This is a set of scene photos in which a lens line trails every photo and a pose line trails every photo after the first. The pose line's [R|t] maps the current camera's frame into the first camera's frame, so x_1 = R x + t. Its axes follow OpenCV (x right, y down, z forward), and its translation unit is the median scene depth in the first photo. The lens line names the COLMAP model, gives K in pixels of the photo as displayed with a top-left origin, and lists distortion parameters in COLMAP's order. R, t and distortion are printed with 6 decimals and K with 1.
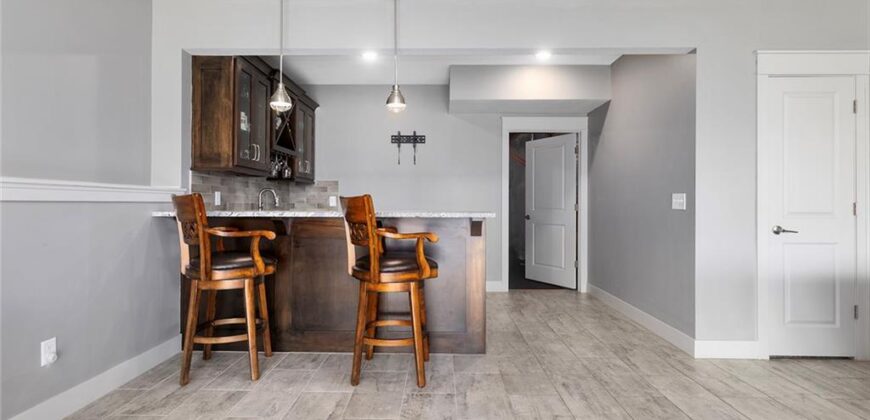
lens RADIAL K [[406.4, 0, 431.1], [0, 406.4, 202.2], [0, 0, 1]] dist [0.000063, 0.000422]
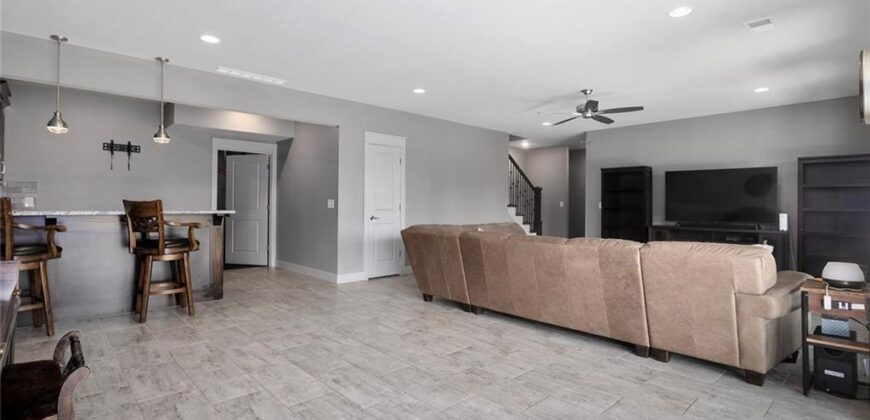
lens RADIAL K [[406.4, 0, 431.1], [0, 406.4, 202.2], [0, 0, 1]] dist [0.000063, 0.000422]
pose [[0.714833, 0.005076, 0.699276, -0.363144], [-0.005251, 0.999984, -0.001890, -0.008244], [-0.699275, -0.002321, 0.714849, -0.651609]]
